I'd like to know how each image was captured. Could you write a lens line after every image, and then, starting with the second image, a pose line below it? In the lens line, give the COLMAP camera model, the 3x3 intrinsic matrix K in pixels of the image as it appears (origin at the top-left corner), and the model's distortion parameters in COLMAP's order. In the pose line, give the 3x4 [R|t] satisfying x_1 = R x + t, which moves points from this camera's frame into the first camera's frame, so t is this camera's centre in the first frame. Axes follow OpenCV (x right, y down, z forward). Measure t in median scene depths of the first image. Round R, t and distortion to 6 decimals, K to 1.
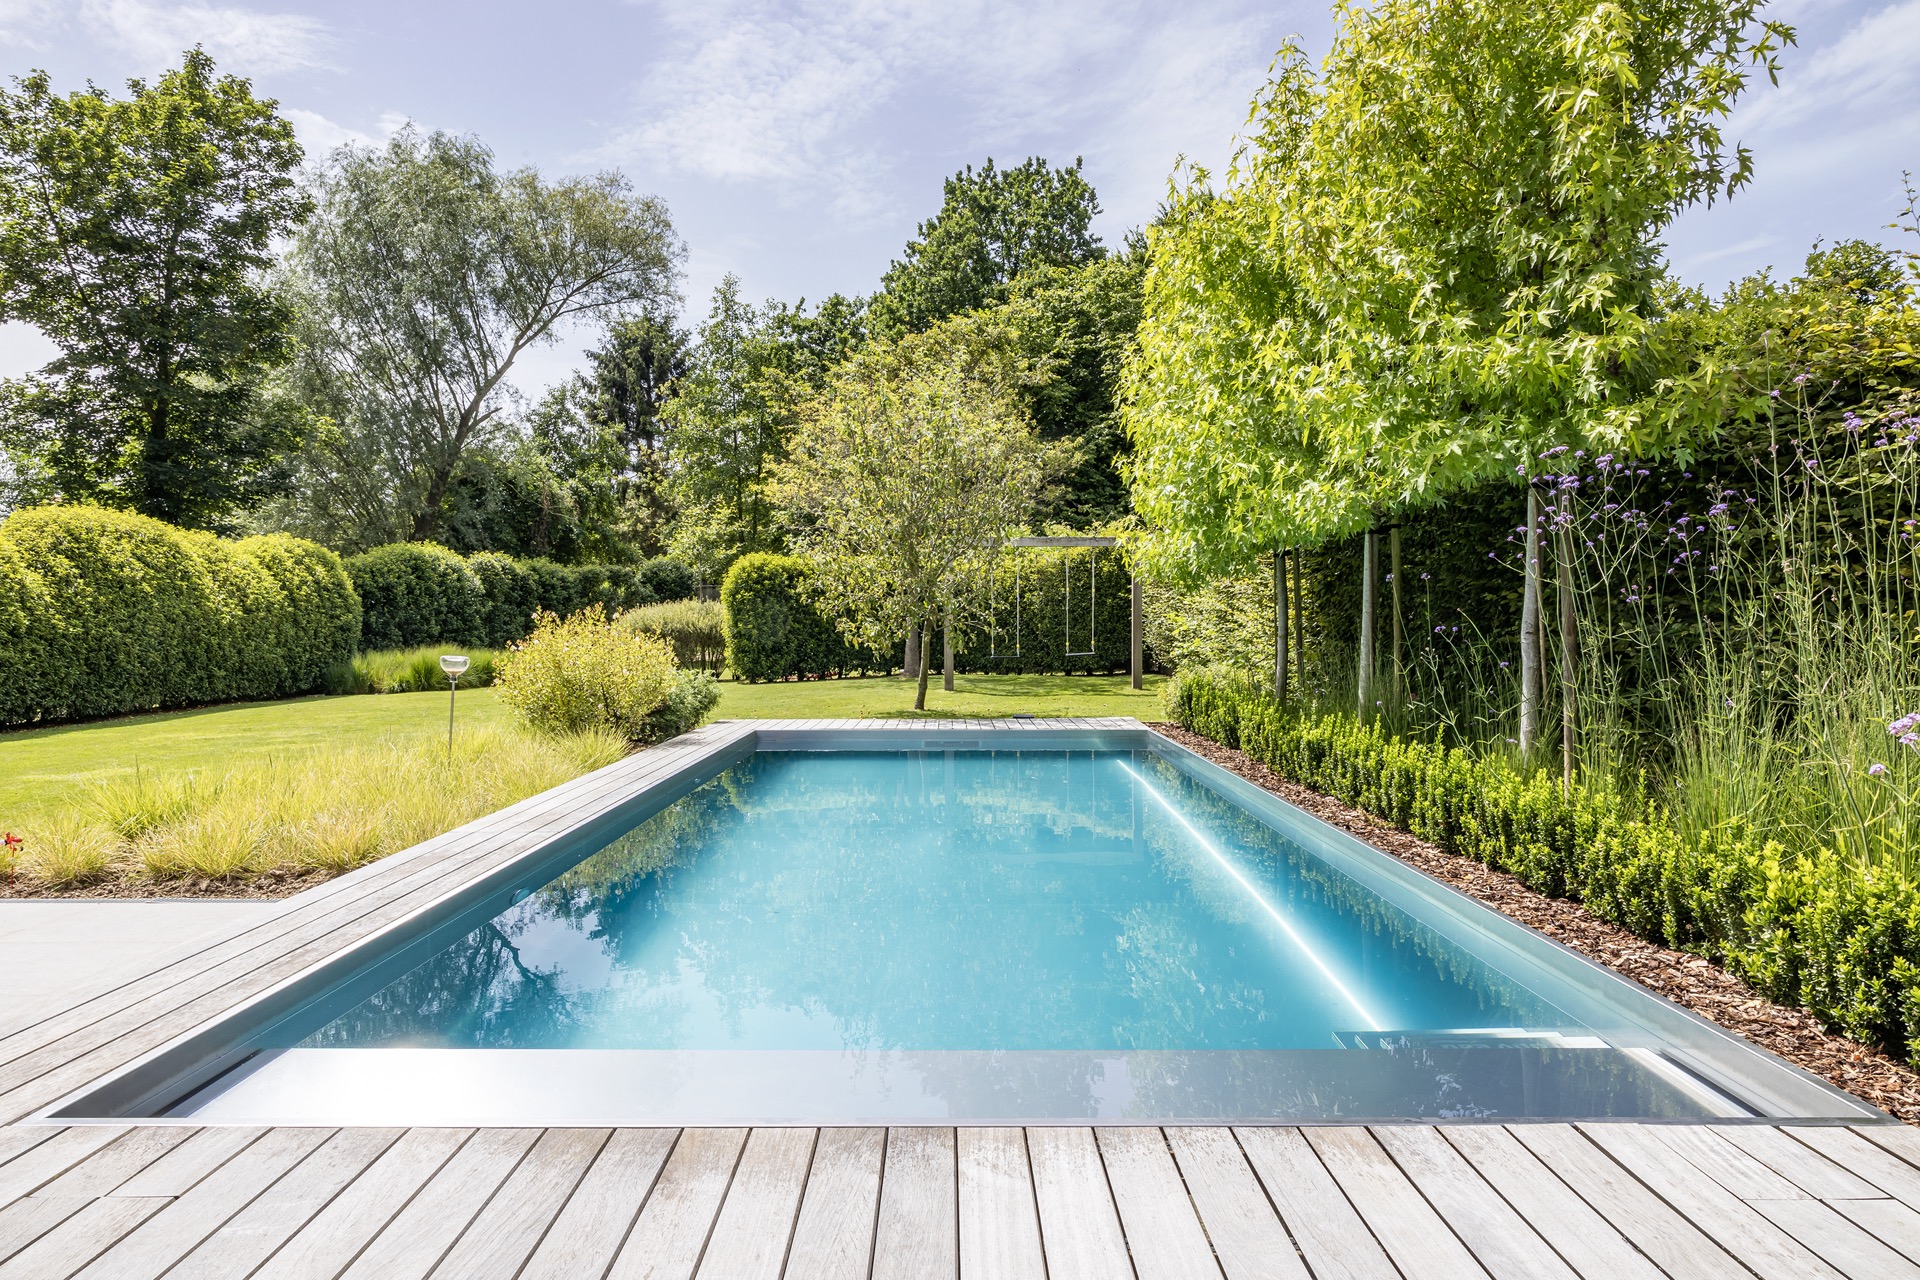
lens RADIAL K [[1310.3, 0, 965.7], [0, 1310.3, 644.1], [0, 0, 1]] dist [-0.006201, 0.006281]
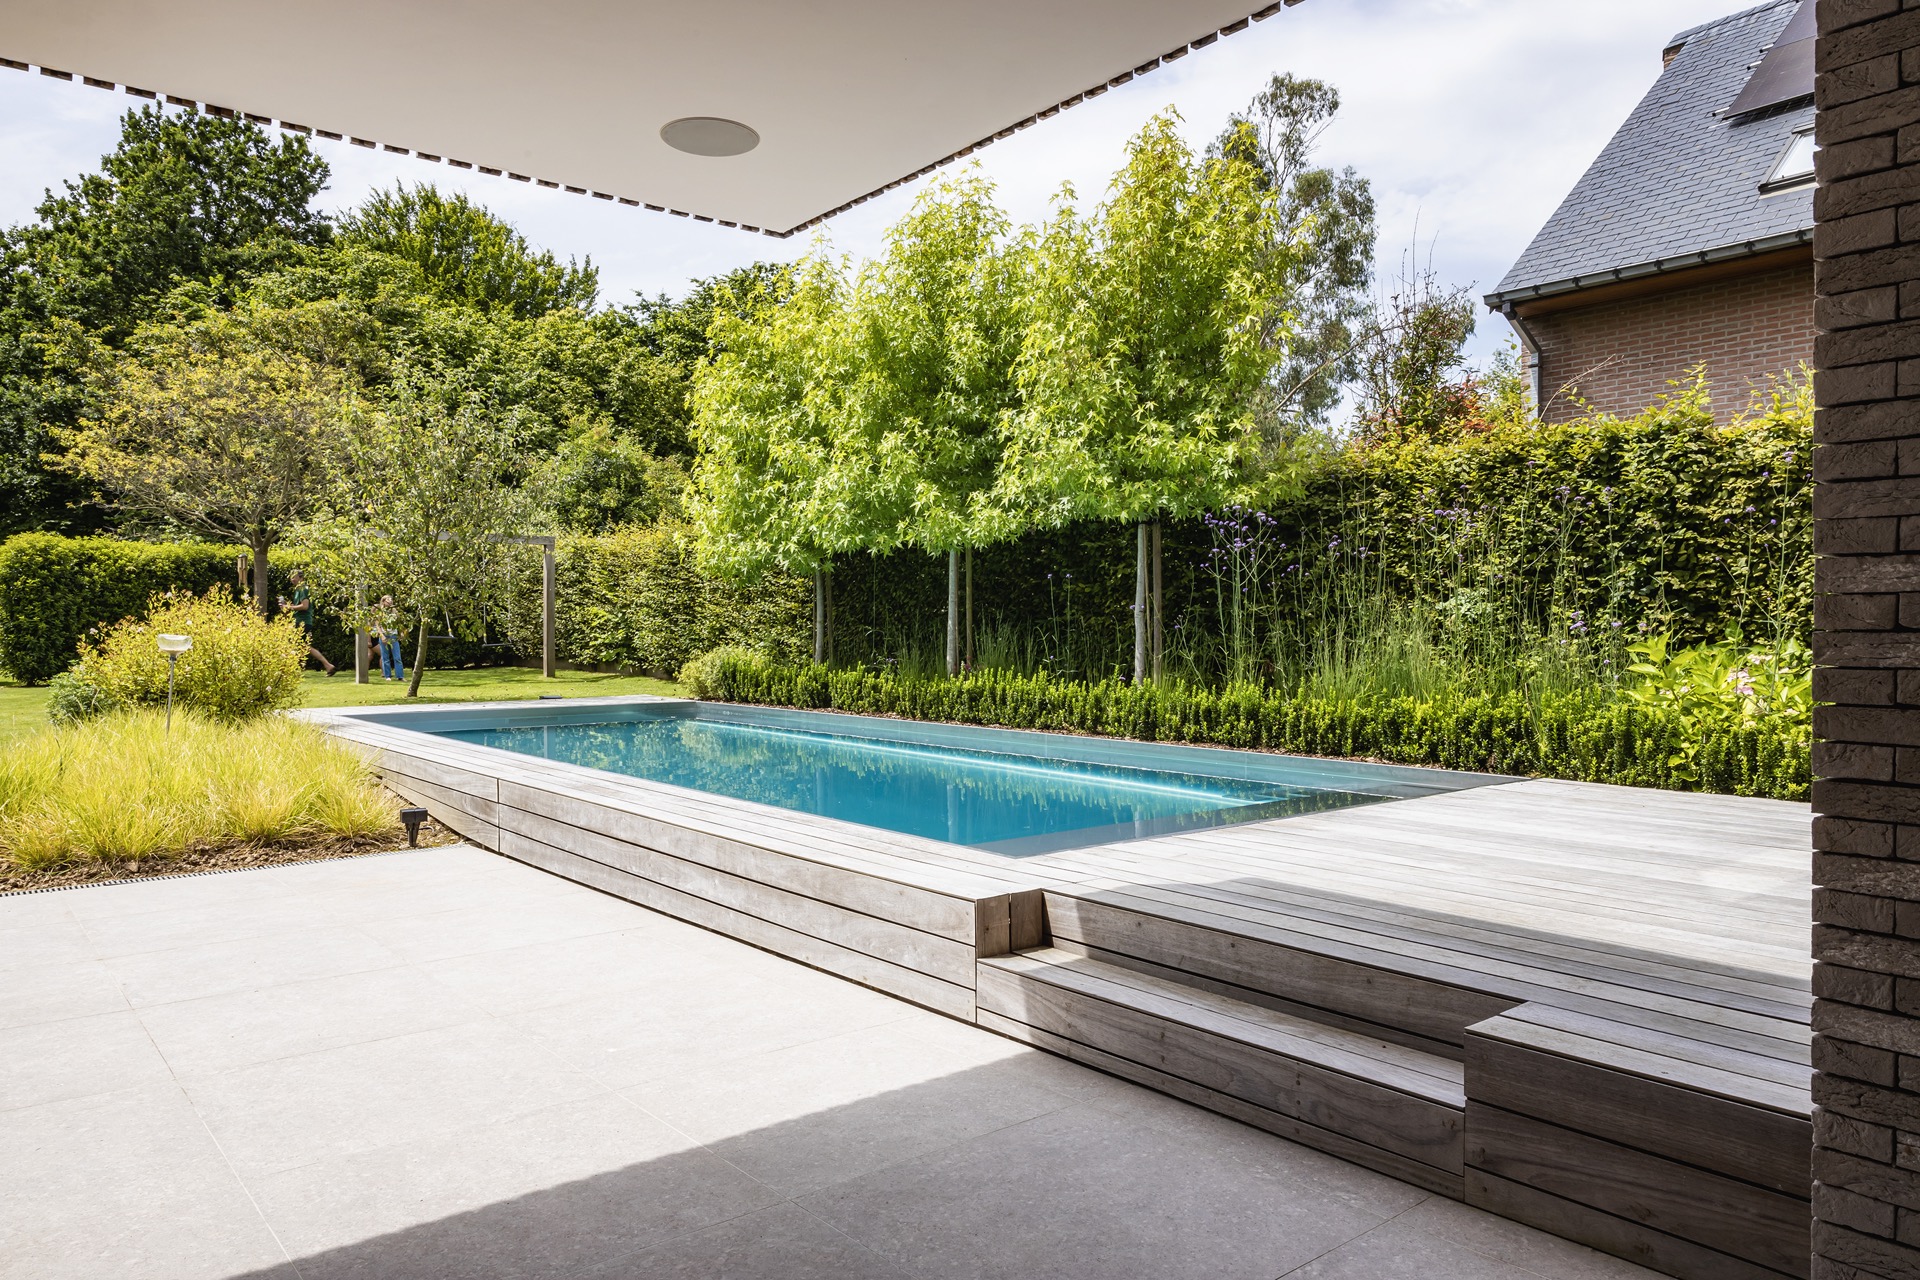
lens RADIAL K [[1310.3, 0, 970.0], [0, 1310.3, 638.0], [0, 0, 1]] dist [-0.006201, 0.006281]
pose [[0.773805, -0.005902, 0.633397, -0.169390], [0.010791, 0.999934, -0.003866, 0.006502], [-0.633332, 0.009827, 0.773818, -0.030985]]
